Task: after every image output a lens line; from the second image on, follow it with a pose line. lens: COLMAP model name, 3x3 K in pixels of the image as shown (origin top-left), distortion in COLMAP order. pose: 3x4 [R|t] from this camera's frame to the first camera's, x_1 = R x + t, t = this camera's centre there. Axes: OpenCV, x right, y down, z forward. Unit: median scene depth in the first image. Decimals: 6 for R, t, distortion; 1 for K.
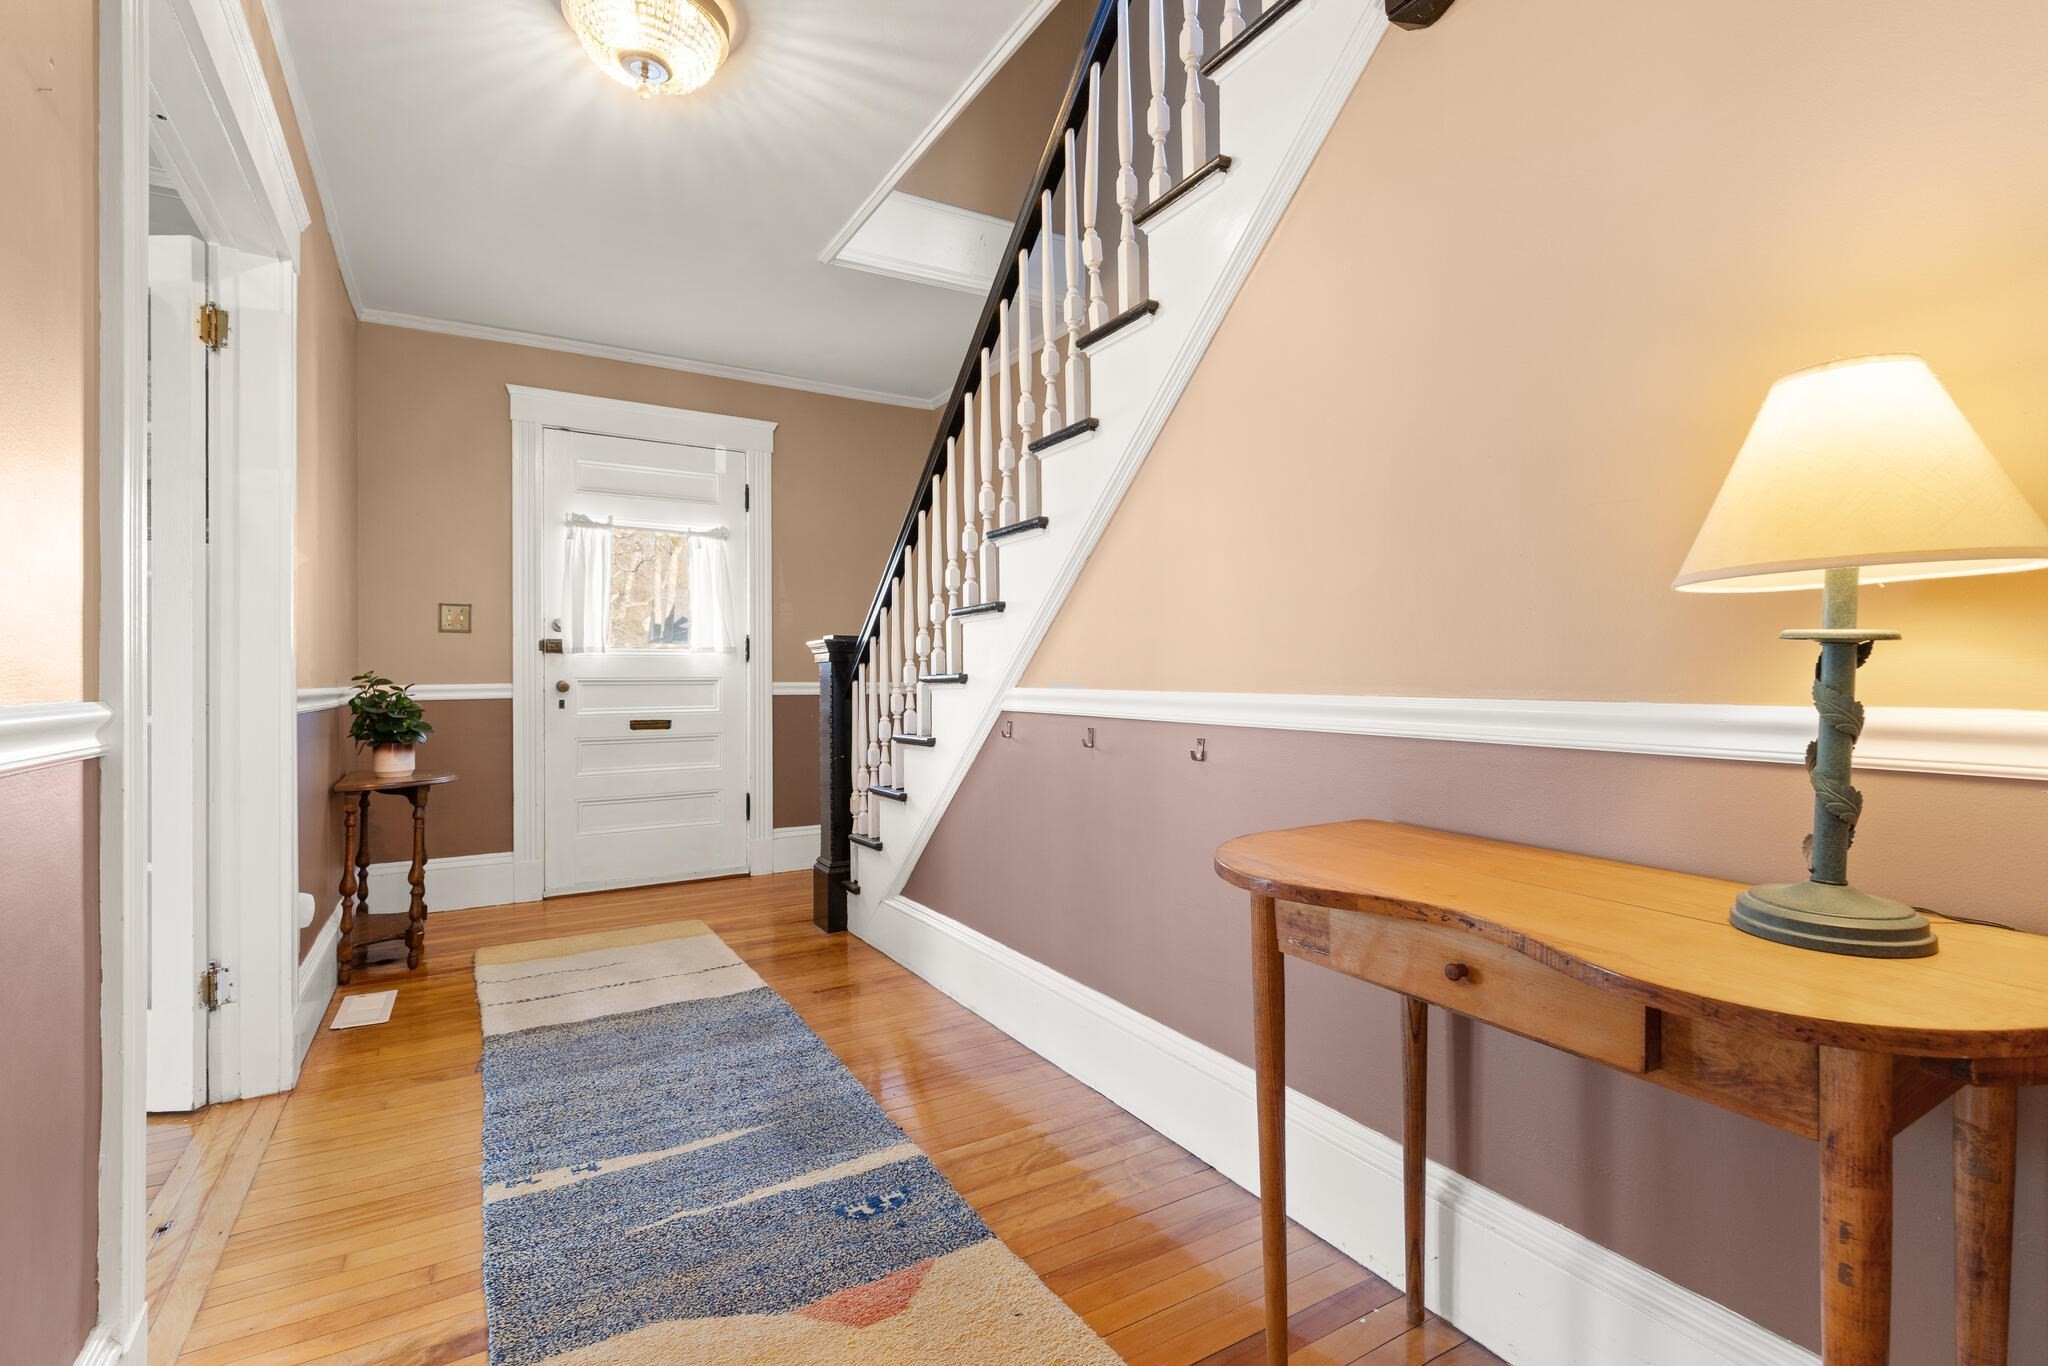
lens RADIAL K [[915.4, 0, 1024.0], [0, 915.4, 683.0], [0, 0, 1]] dist [0.002049, -0.000004]
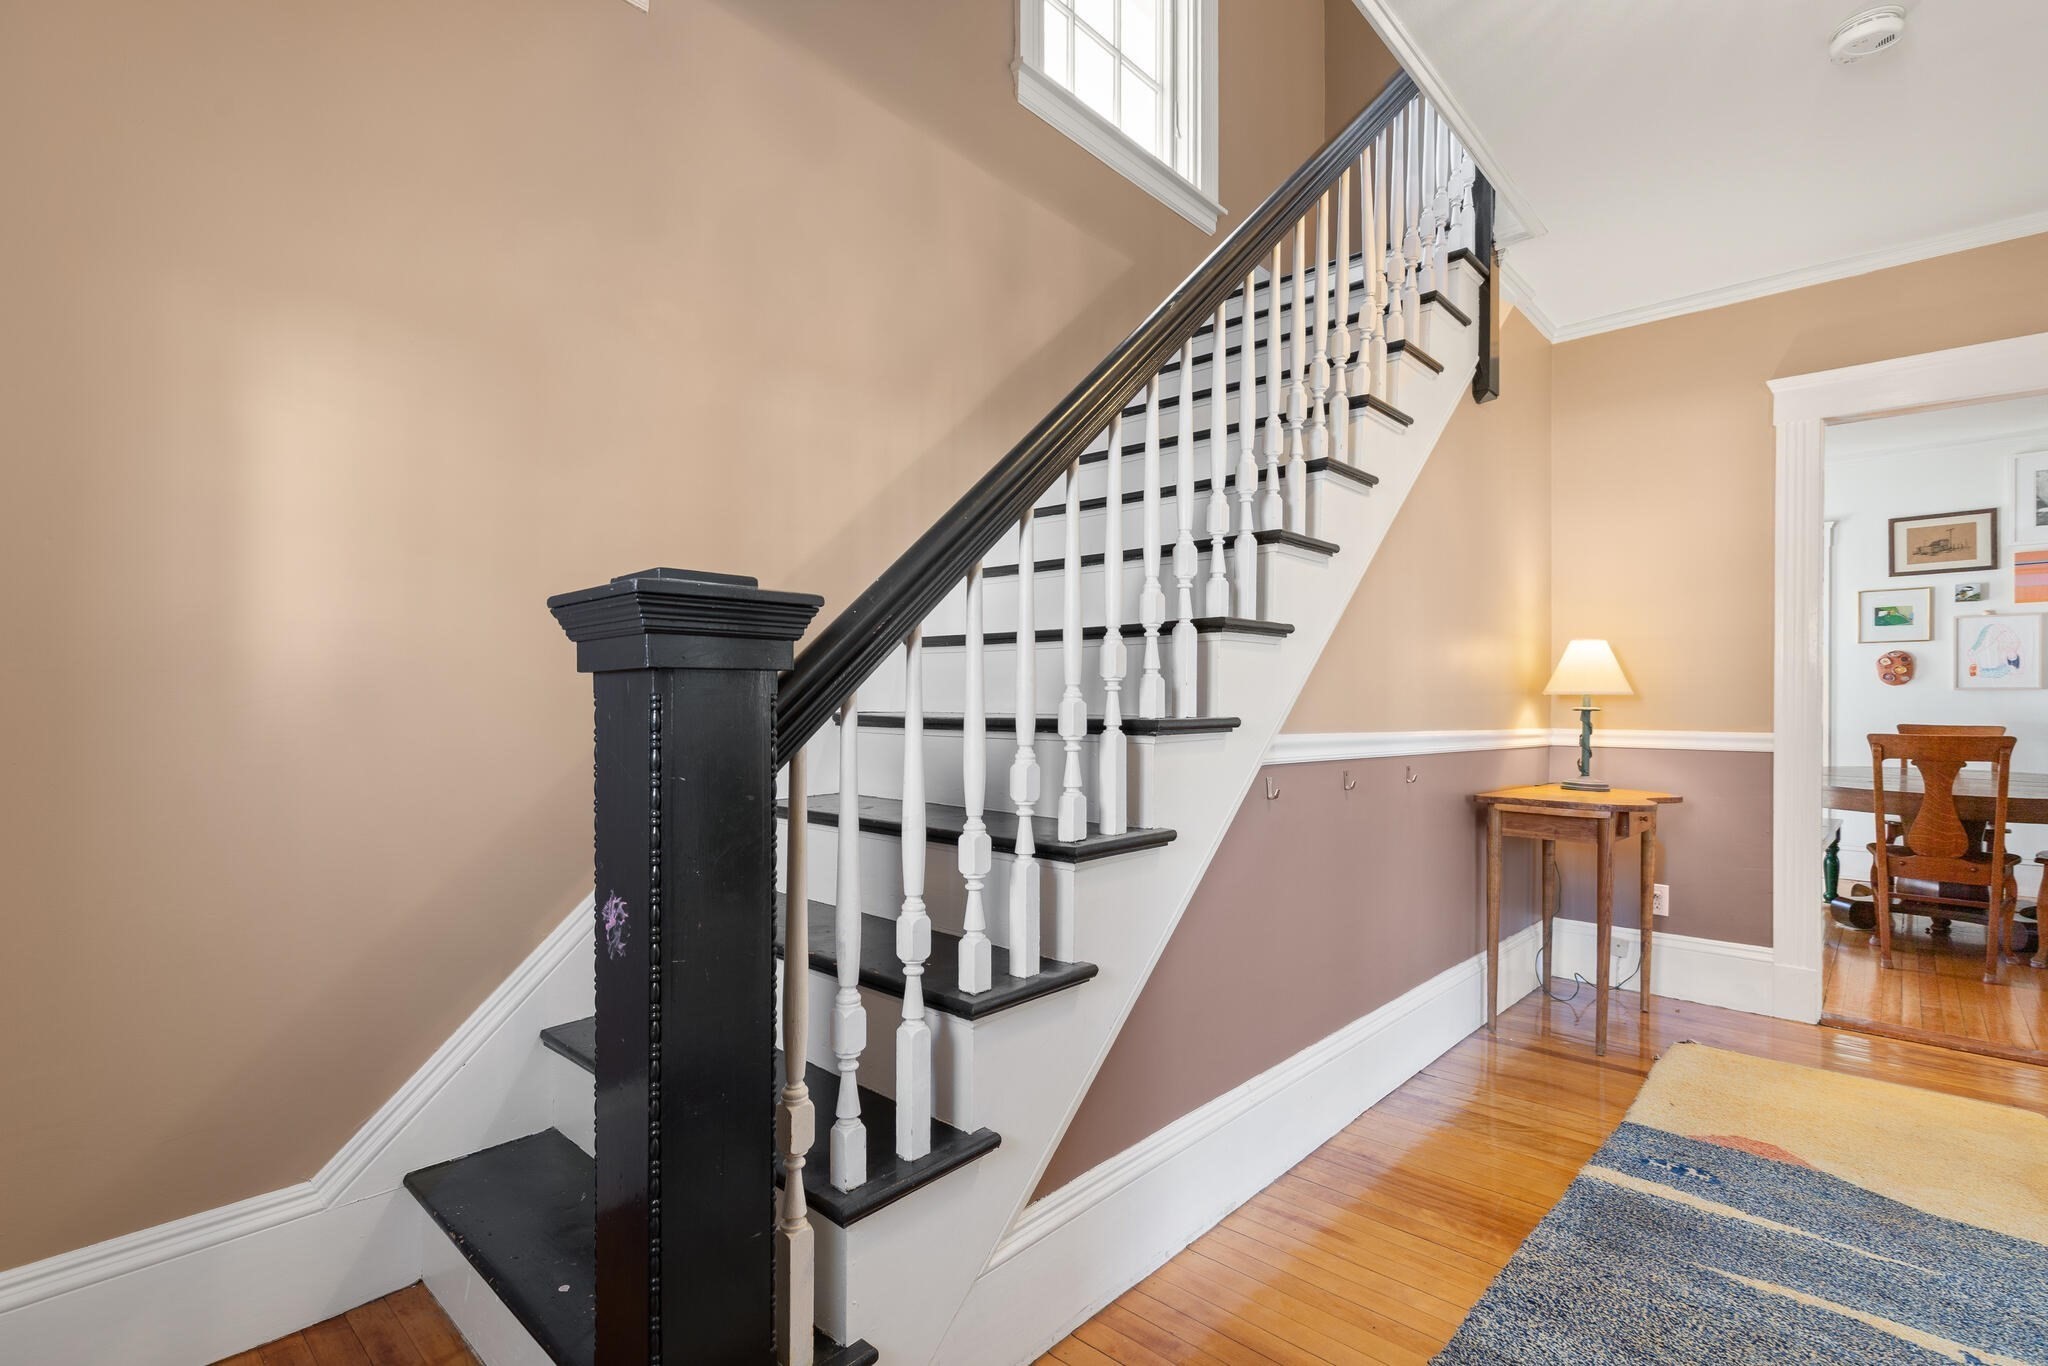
lens RADIAL K [[948.5, 0, 1027.7], [0, 948.5, 713.0], [0, 0, 1]] dist [0.010851, 0.000577]
pose [[-0.279469, -0.002319, 0.960152, -1.043698], [-0.000048, 0.999997, 0.002401, -0.023076], [-0.960155, 0.000625, -0.279469, 2.022691]]
